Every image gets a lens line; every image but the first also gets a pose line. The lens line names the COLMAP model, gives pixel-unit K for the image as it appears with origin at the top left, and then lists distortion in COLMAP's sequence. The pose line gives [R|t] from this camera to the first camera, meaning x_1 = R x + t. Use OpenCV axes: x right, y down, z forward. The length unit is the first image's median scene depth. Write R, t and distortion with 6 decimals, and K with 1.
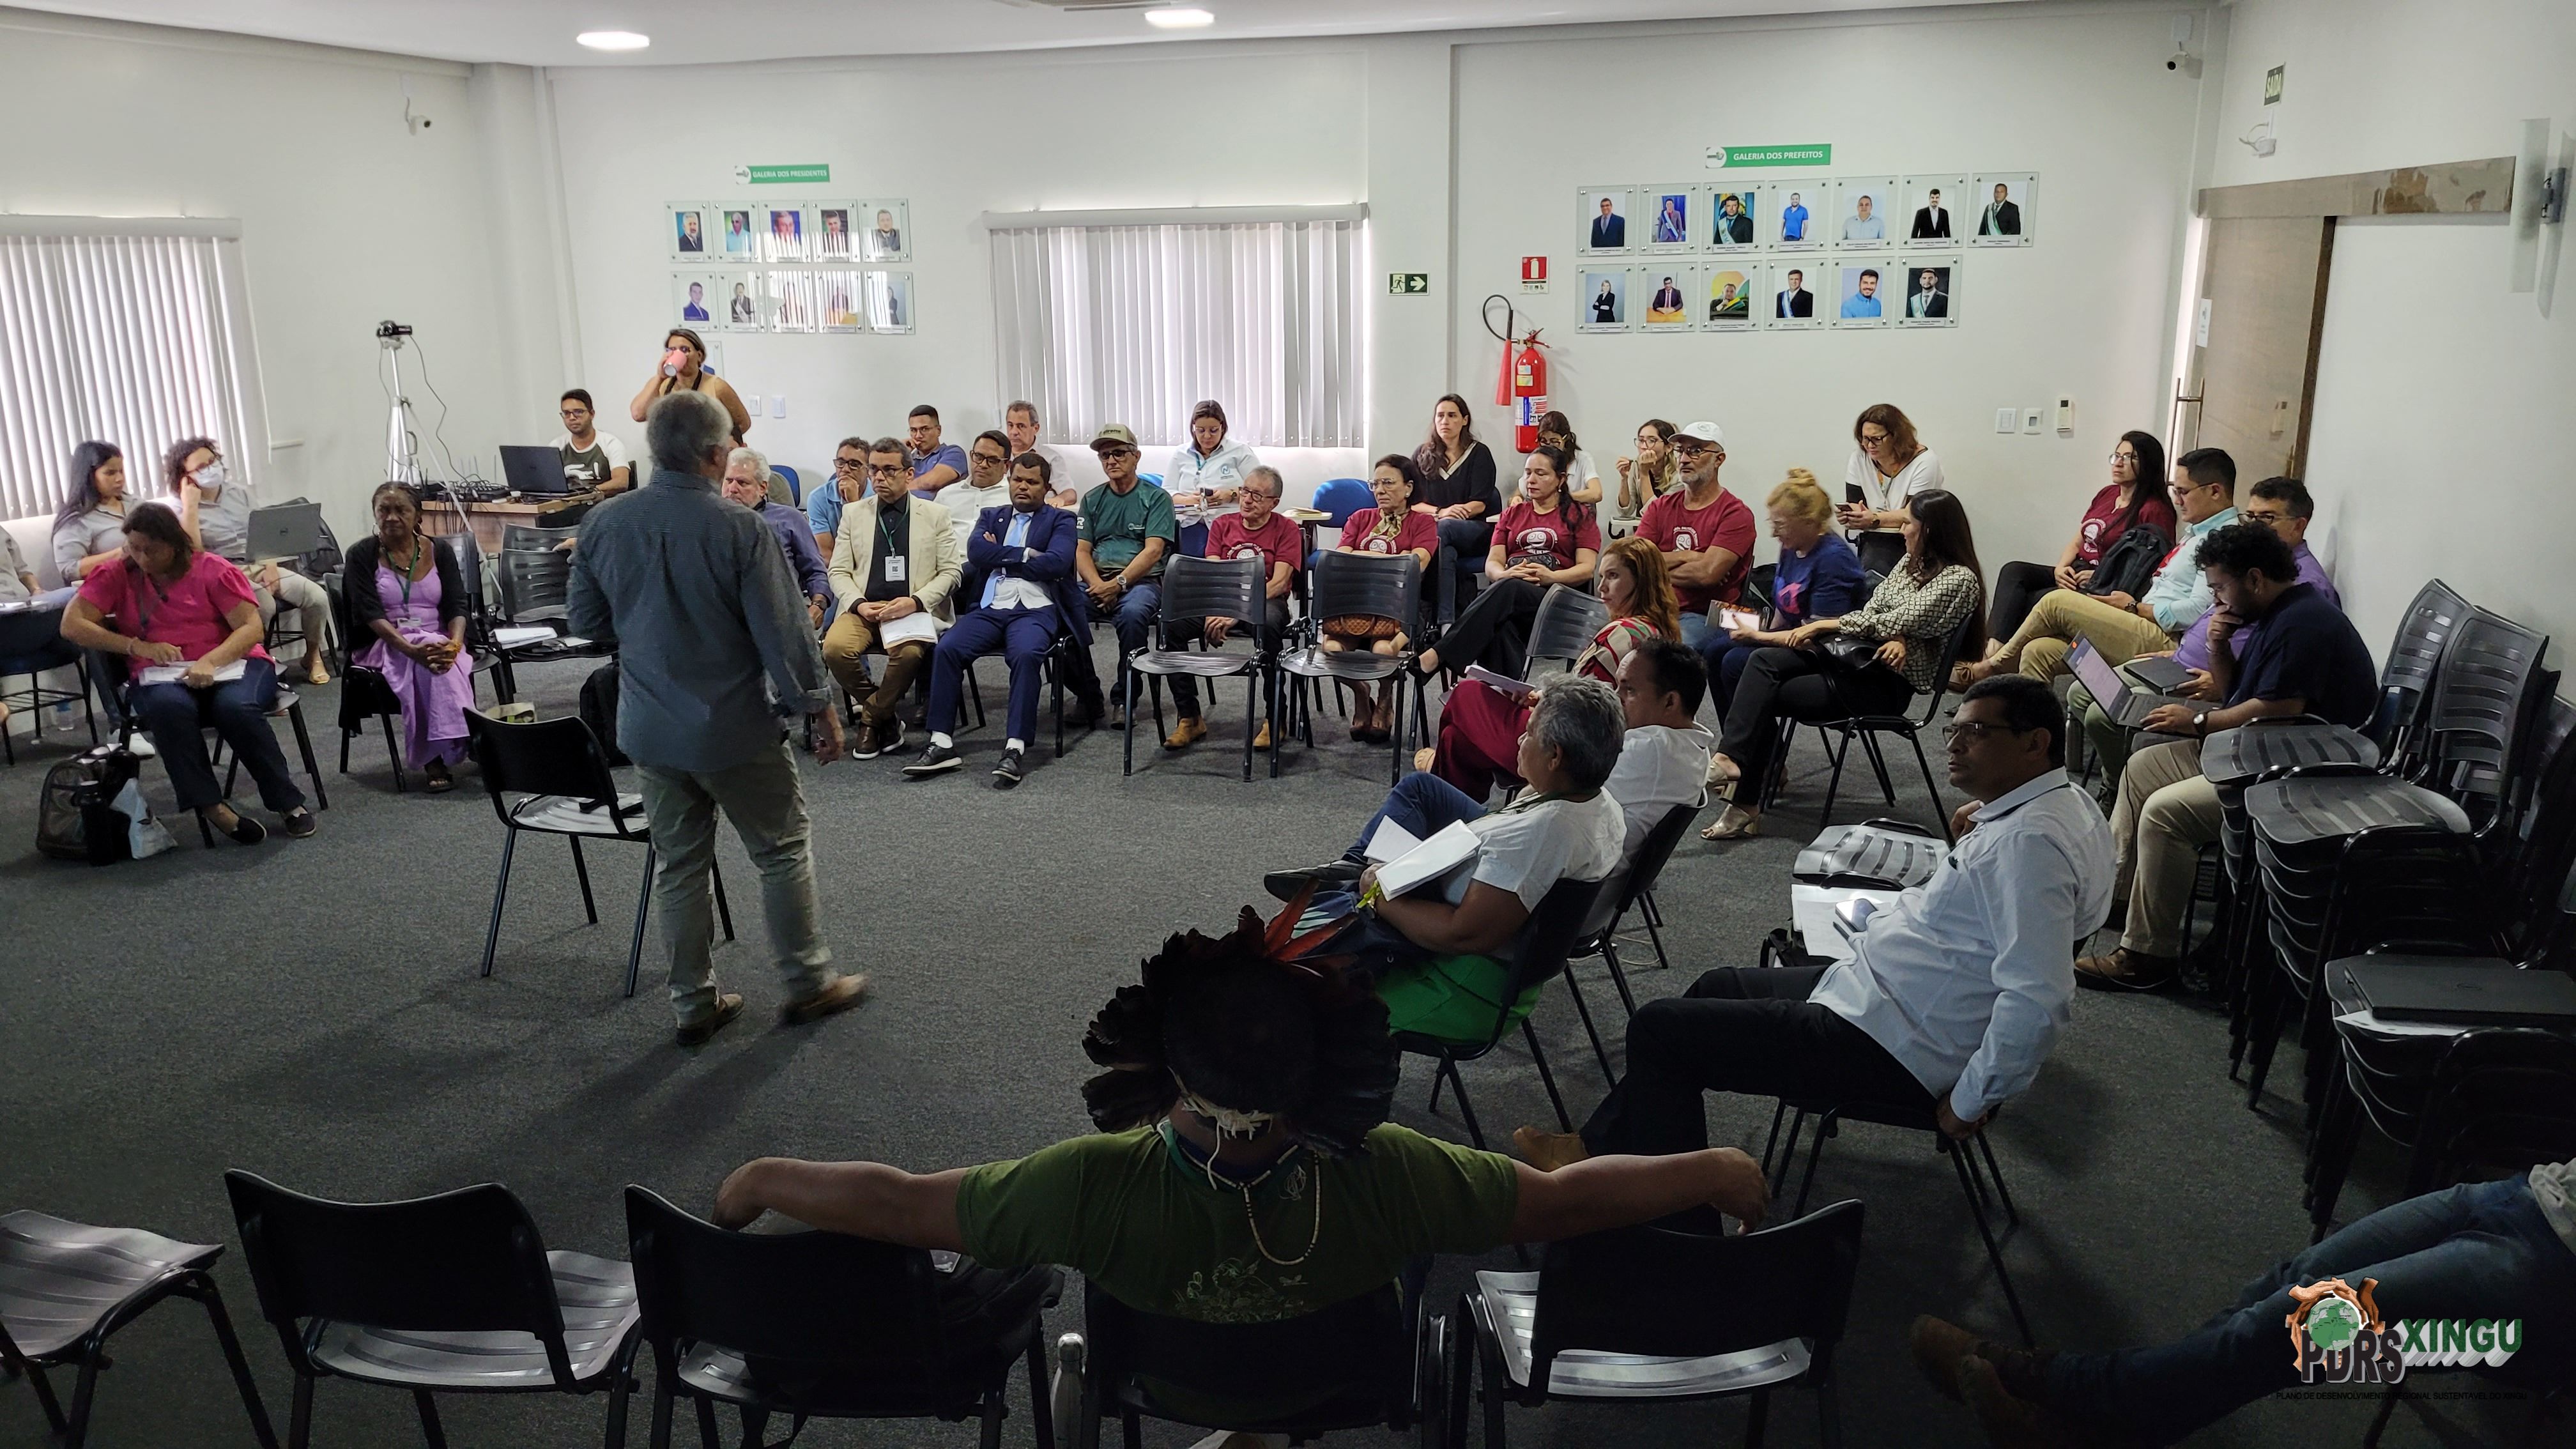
lens RADIAL K [[1953.0, 0, 1265.4], [0, 1953.0, 723.5], [0, 0, 1]] dist [0.061636, -0.053061]
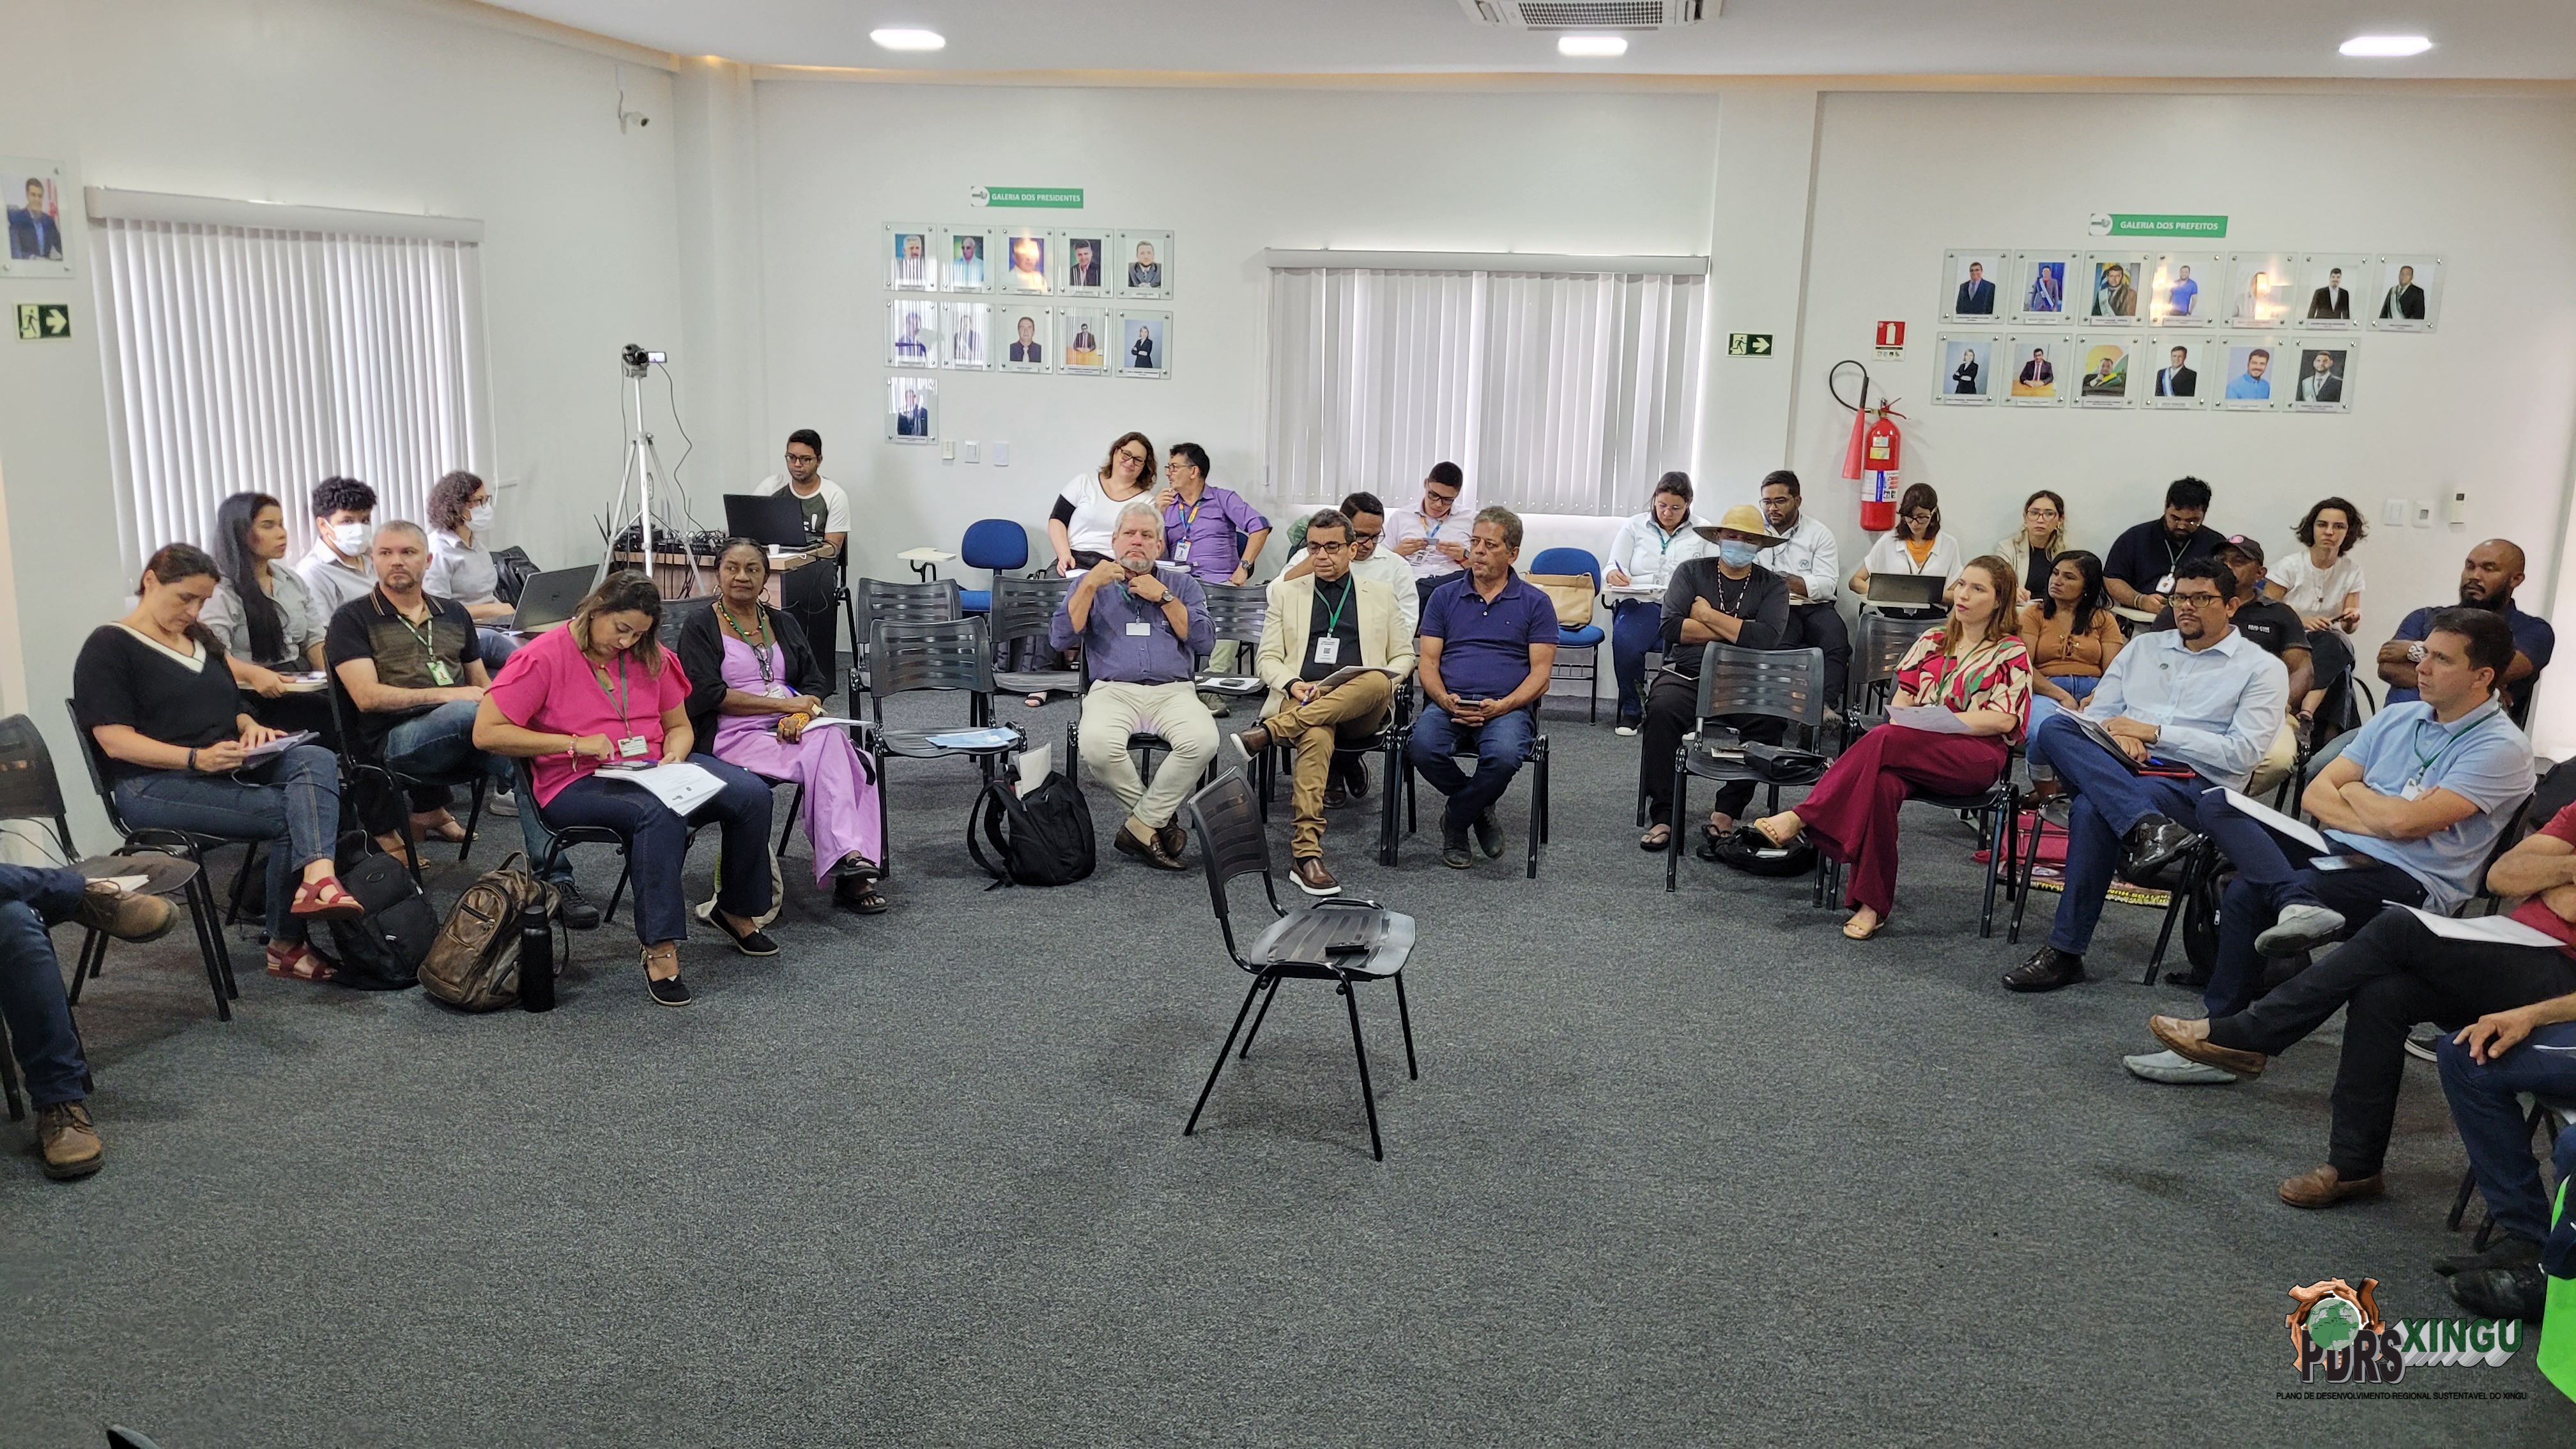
lens RADIAL K [[1953.0, 0, 1273.2], [0, 1953.0, 707.1], [0, 0, 1]] dist [0.061636, -0.053061]
pose [[0.991953, 0.015616, 0.125644, -0.274088], [-0.011714, 0.999428, -0.031737, -0.022209], [-0.126067, 0.030010, 0.991568, 0.118511]]
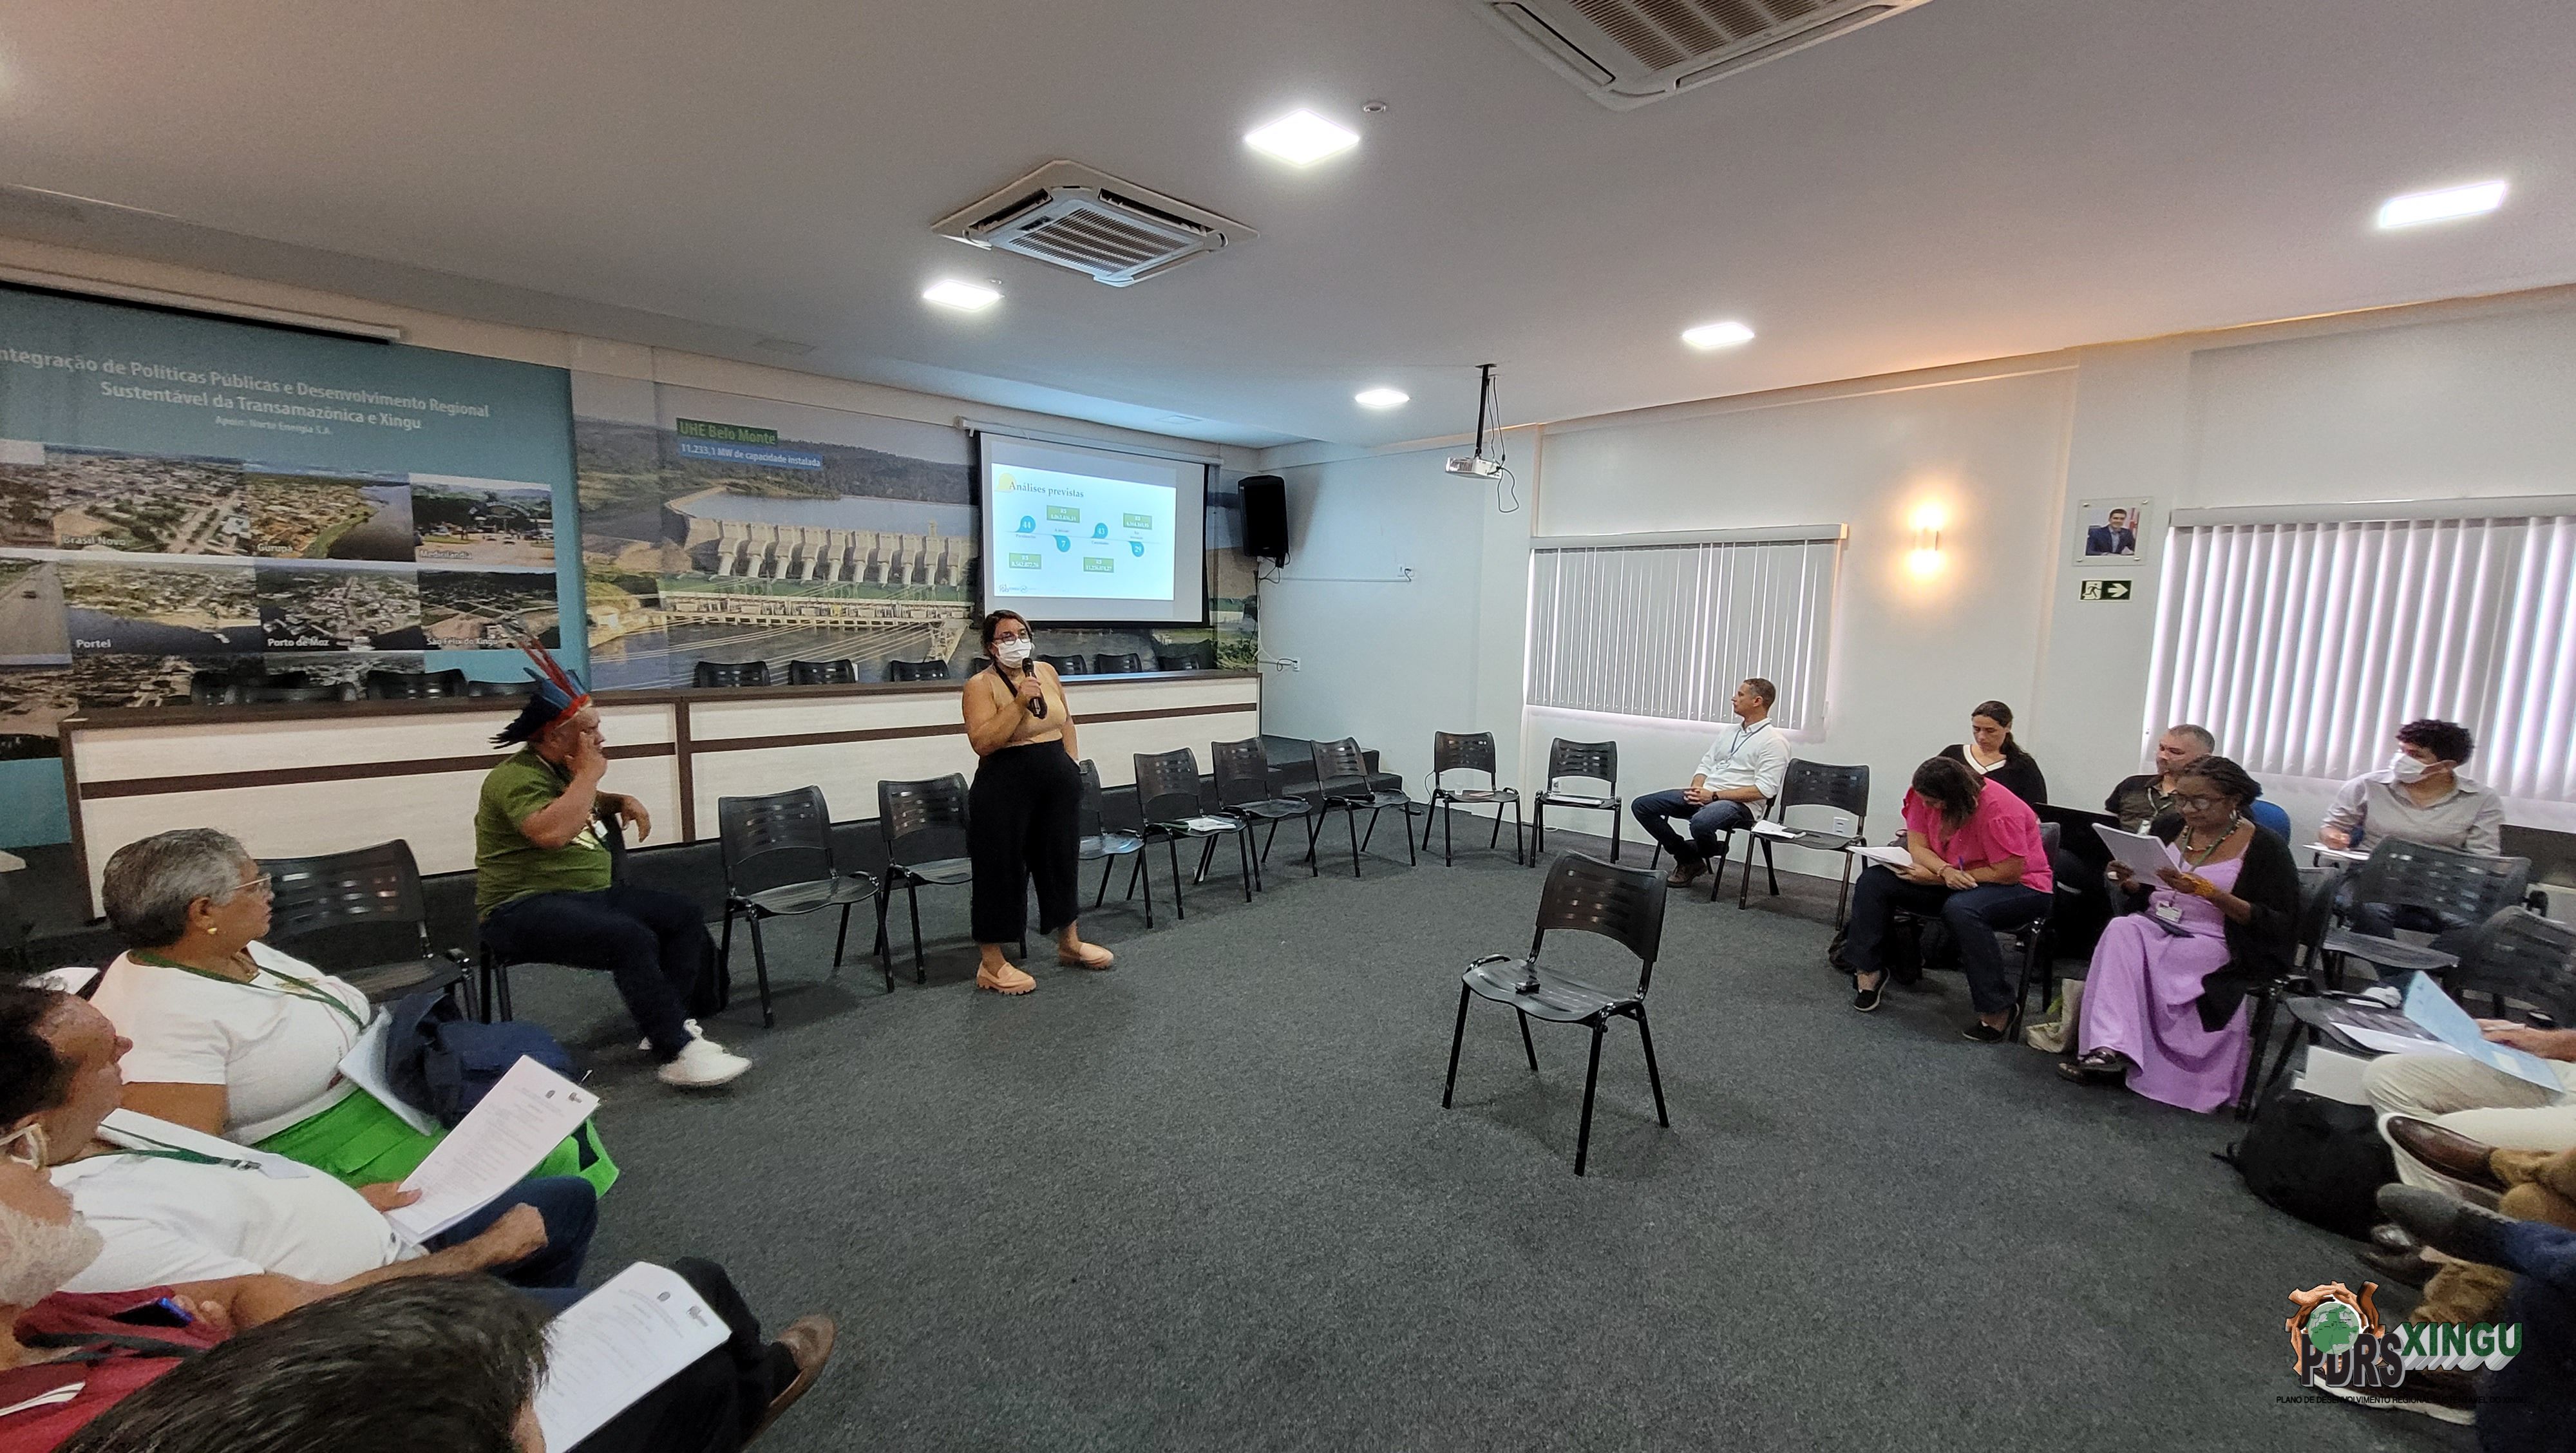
lens RADIAL K [[1016.4, 0, 1271.6], [0, 1016.4, 730.1], [0, 0, 1]] dist [0.014655, -0.002307]
pose [[-0.502196, 0.110216, -0.857701, 0.122480], [-0.217537, 0.943847, 0.248657, -0.122014], [0.836945, 0.311456, -0.450020, 0.652388]]
